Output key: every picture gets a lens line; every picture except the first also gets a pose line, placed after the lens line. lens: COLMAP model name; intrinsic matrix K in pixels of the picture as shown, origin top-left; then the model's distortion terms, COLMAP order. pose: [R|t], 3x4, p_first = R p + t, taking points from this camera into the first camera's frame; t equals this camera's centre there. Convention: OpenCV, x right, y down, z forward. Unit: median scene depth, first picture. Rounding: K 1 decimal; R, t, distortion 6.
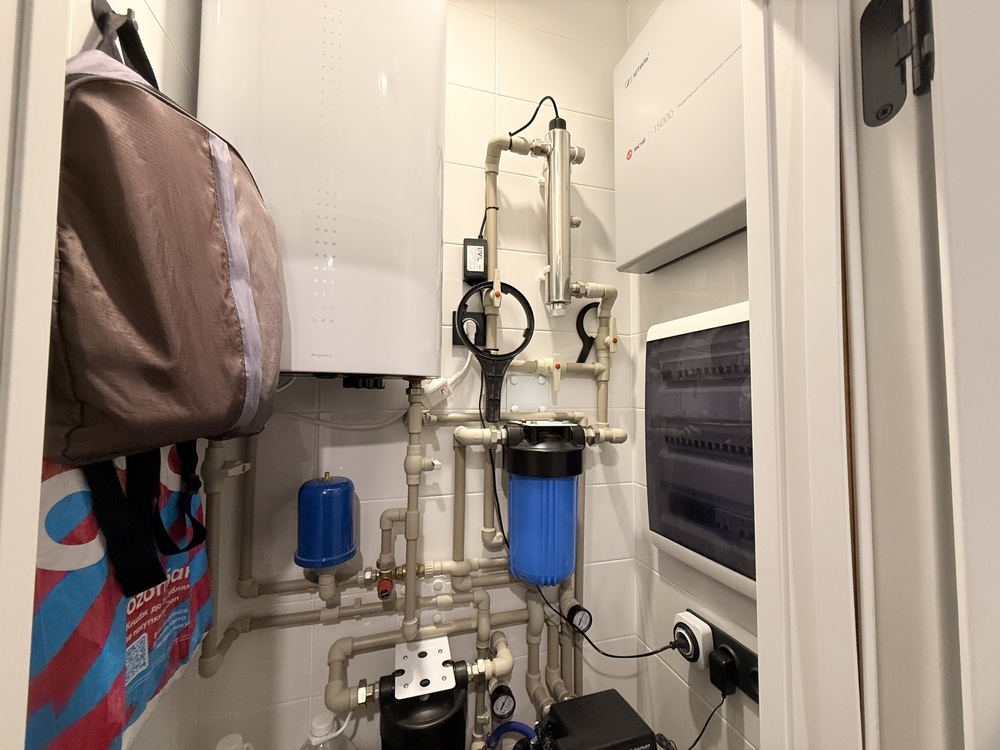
lens RADIAL K [[398.5, 0, 504.7], [0, 398.5, 376.0], [0, 0, 1]] dist [0.000741, -0.000054]
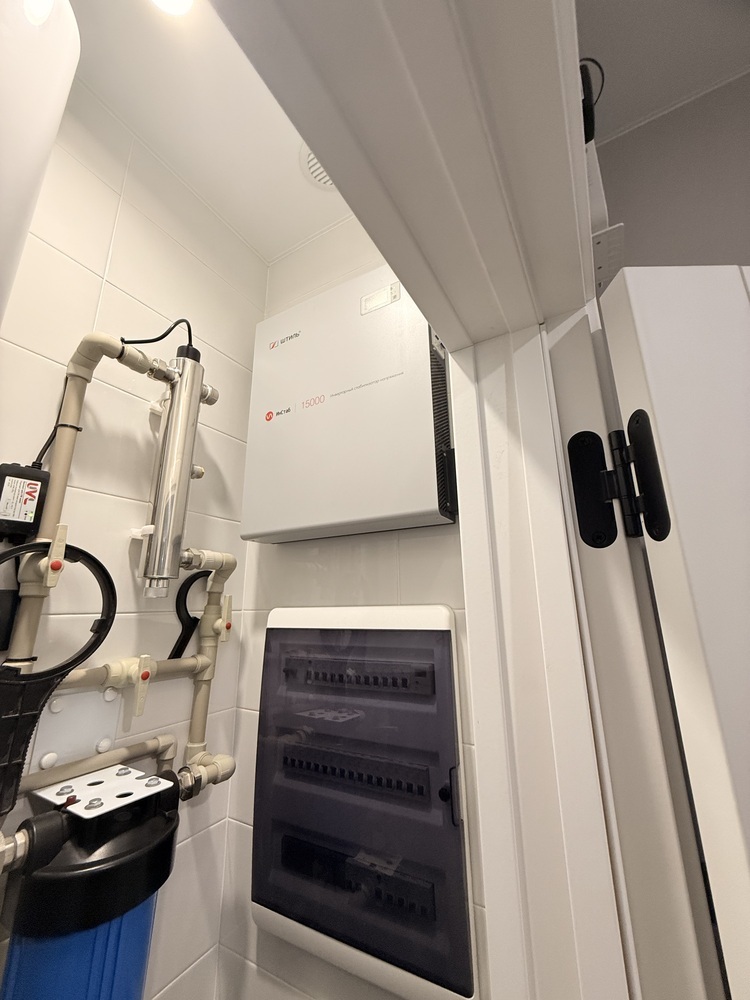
lens RADIAL K [[398.9, 0, 375.9], [0, 398.9, 494.8], [0, 0, 1]] dist [-0.000729, 0.000194]
pose [[0.731978, 0.171293, 0.659445, -0.077097], [-0.019538, 0.972760, -0.230990, -0.173204], [-0.681048, 0.156195, 0.715385, 0.208784]]
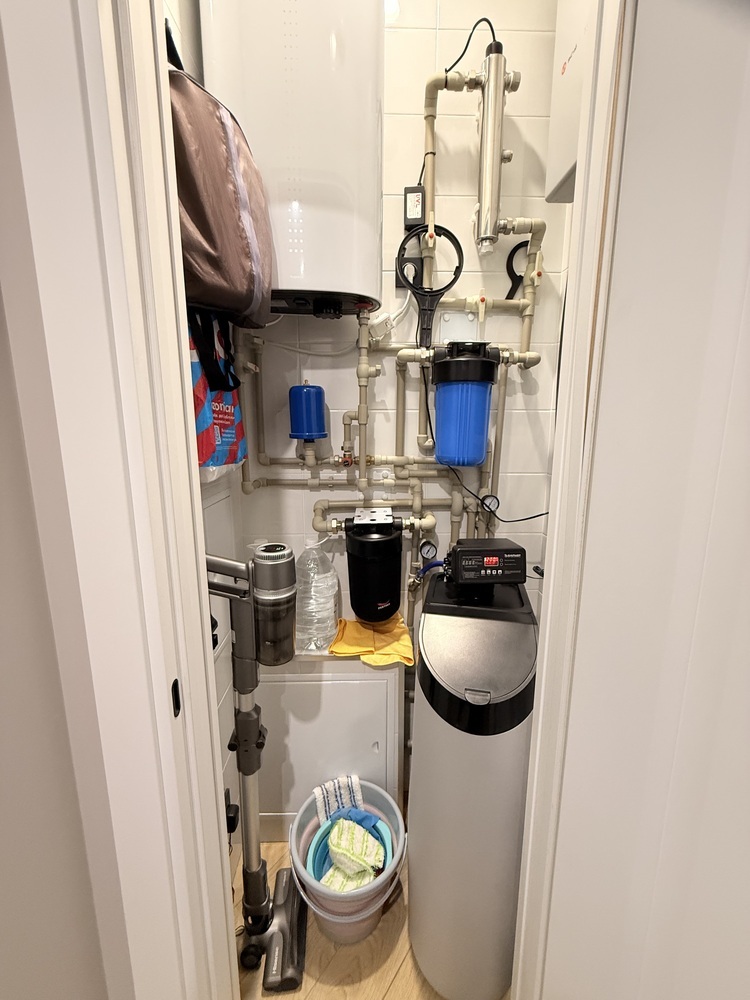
lens RADIAL K [[398.5, 0, 376.2], [0, 398.5, 494.8], [0, 0, 1]] dist [0.000741, -0.000054]
pose [[0.964992, 0.043846, -0.258588, 0.159453], [0.014664, 0.975366, 0.220107, 0.275455], [0.261869, -0.216193, 0.940577, -0.319316]]
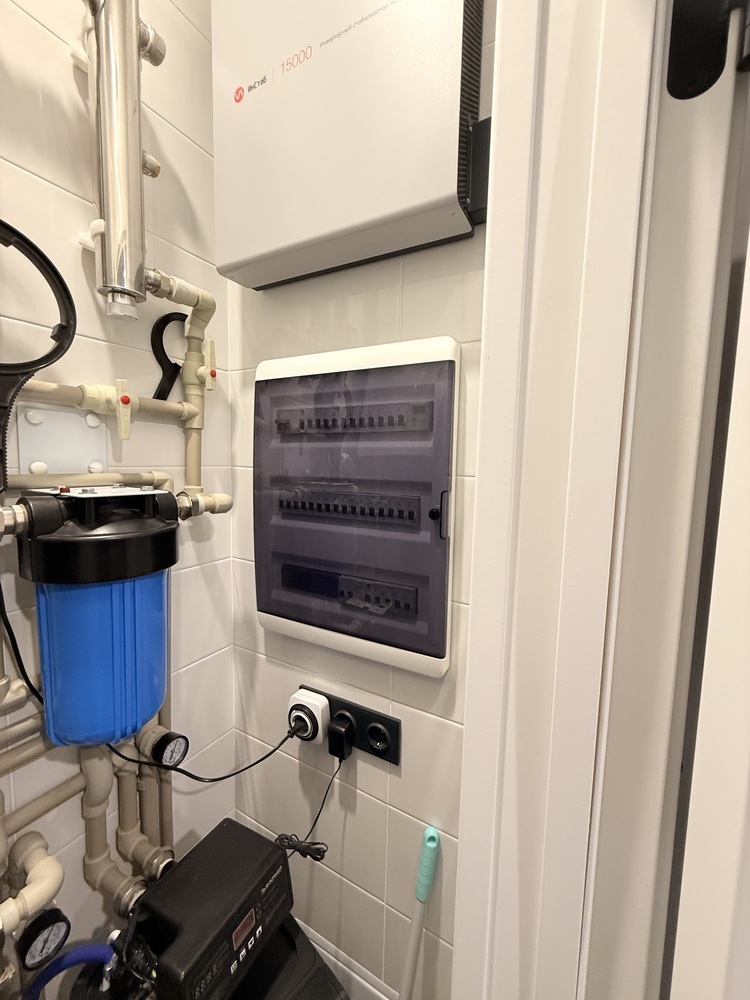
lens RADIAL K [[398.9, 0, 375.9], [0, 398.9, 494.8], [0, 0, 1]] dist [-0.000729, 0.000194]
pose [[0.722831, -0.050892, 0.689149, -0.022067], [-0.052216, 0.990411, 0.127907, 0.022550], [-0.689050, -0.128440, 0.713242, 0.260979]]
